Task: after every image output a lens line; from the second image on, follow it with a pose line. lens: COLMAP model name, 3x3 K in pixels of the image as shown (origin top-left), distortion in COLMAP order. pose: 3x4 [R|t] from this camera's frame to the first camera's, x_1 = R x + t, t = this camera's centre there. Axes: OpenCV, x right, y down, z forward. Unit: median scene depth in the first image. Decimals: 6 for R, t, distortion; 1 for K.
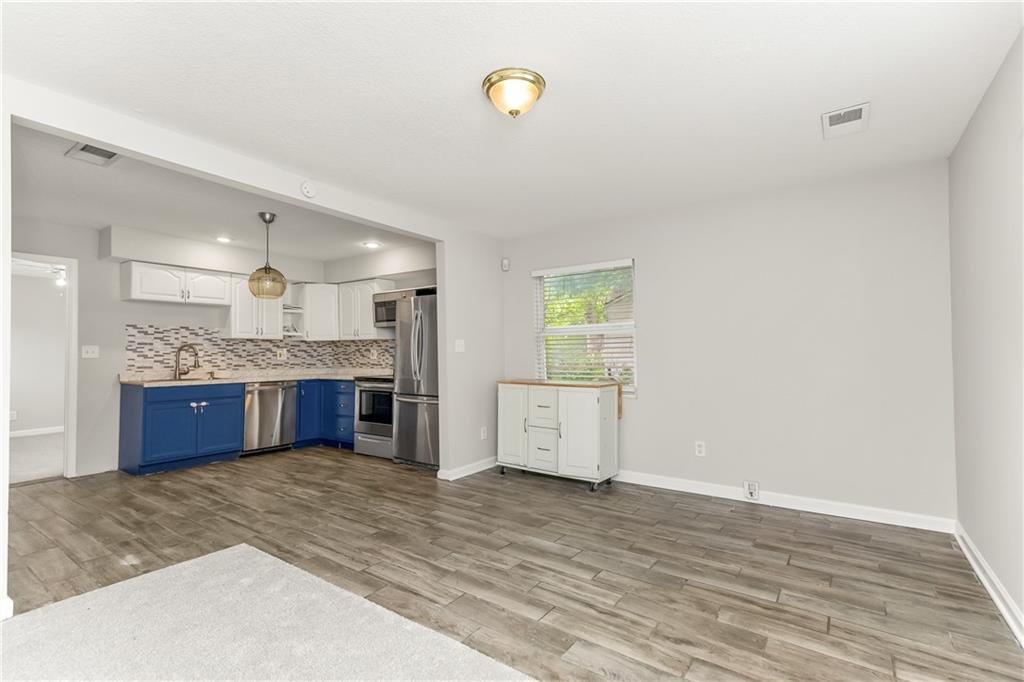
lens RADIAL K [[478.7, 0, 508.8], [0, 478.7, 342.8], [0, 0, 1]] dist [0.024344, 0.000133]
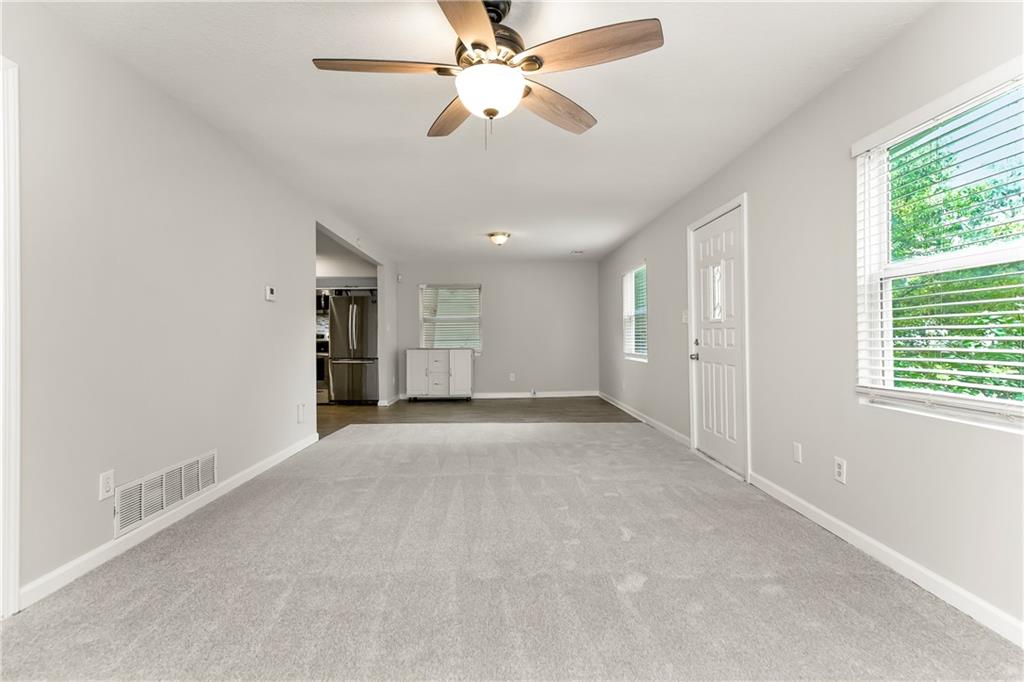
lens RADIAL K [[478.7, 0, 508.8], [0, 478.7, 342.8], [0, 0, 1]] dist [0.024344, 0.000133]
pose [[0.803872, 0.000740, 0.594802, -0.751560], [-0.009582, 0.999886, 0.011706, 0.035409], [-0.594725, -0.015109, 0.803787, -0.592695]]
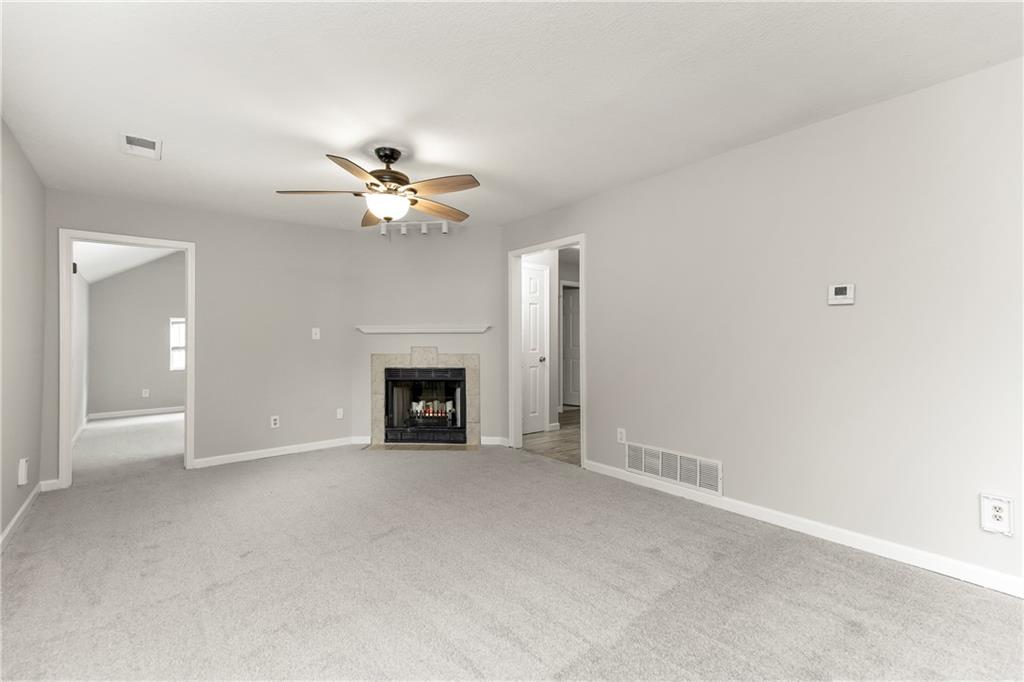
lens RADIAL K [[473.4, 0, 525.7], [0, 473.4, 336.9], [0, 0, 1]] dist [0.020843, -0.000104]
pose [[-0.276813, -0.000208, -0.960924, 0.041776], [0.013721, 0.999897, -0.004169, 0.006485], [0.960826, -0.014339, -0.276782, 0.058998]]
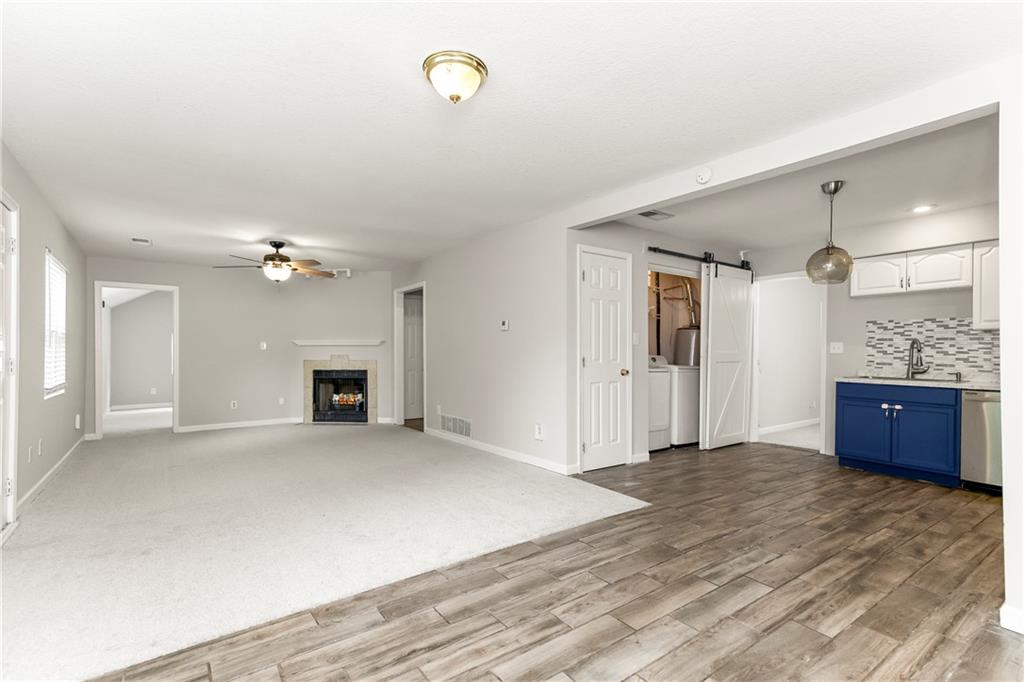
lens RADIAL K [[475.7, 0, 521.9], [0, 475.7, 354.1], [0, 0, 1]] dist [0.015868, 0.000292]
pose [[-0.303627, 0.007044, -0.952765, 0.388315], [0.011075, 0.999931, 0.003864, 0.019552], [0.952727, -0.009379, -0.303684, 0.606870]]
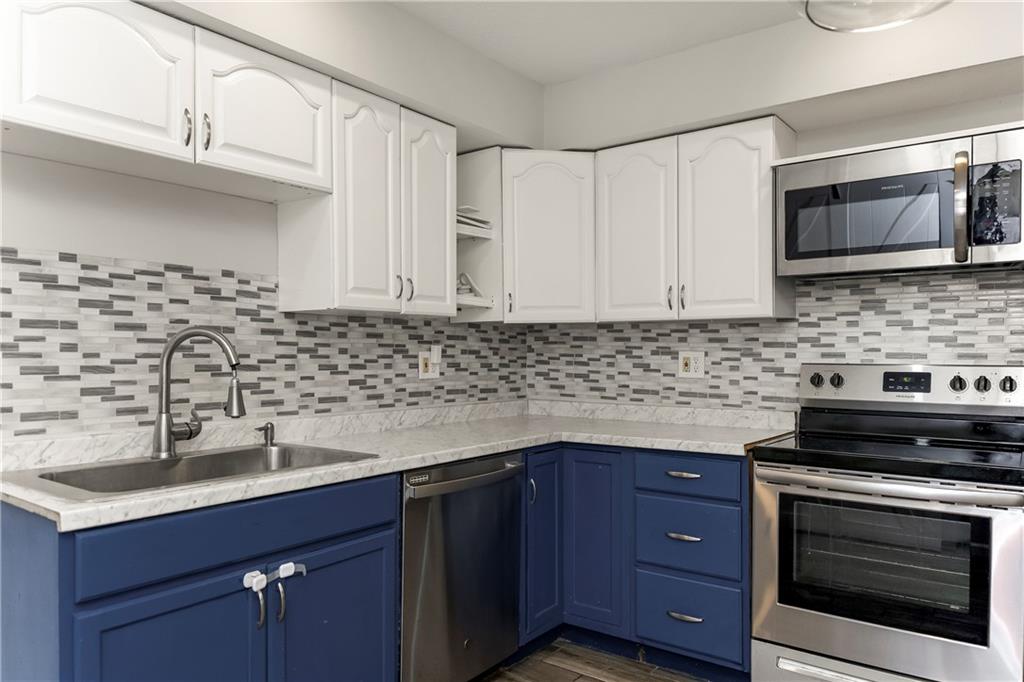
lens RADIAL K [[683.0, 0, 510.5], [0, 683.0, 358.4], [0, 0, 1]] dist [0.002589, -0.000427]
pose [[0.999819, 0.004466, -0.018497, -0.502599], [-0.003968, 0.999631, 0.026885, 0.009666], [0.018610, -0.026807, 0.999467, 0.648089]]
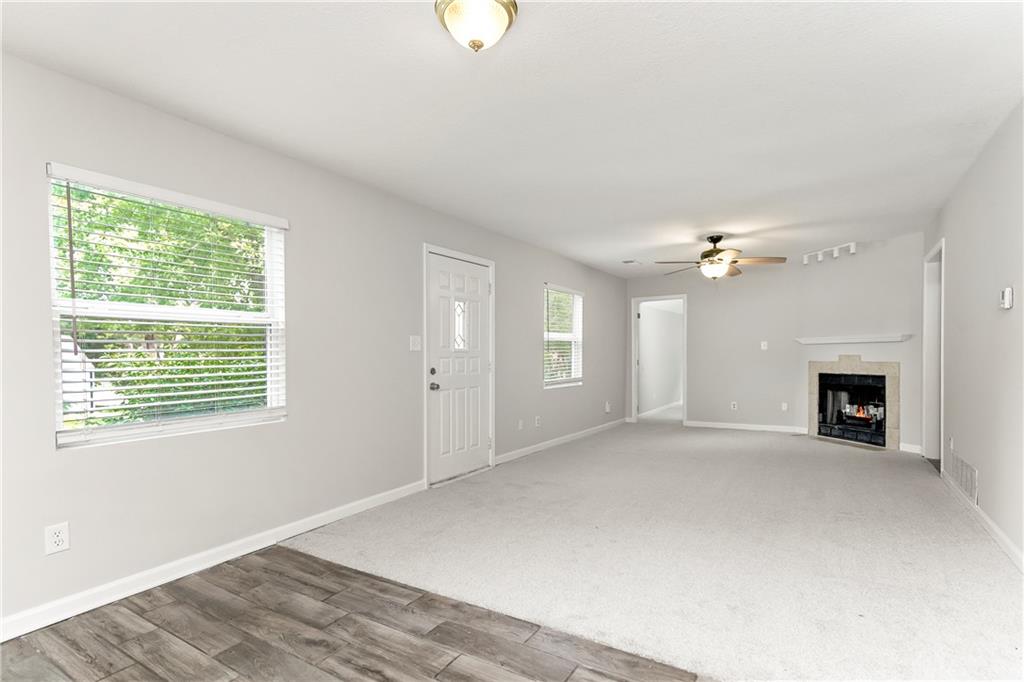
lens RADIAL K [[492.1, 0, 517.7], [0, 492.1, 355.0], [0, 0, 1]] dist [0.001784, 0.000150]
pose [[-0.997043, 0.014435, -0.075481, 0.007373], [0.015219, 0.999836, -0.009825, 0.020943], [0.075327, -0.010945, -0.997099, 0.774748]]
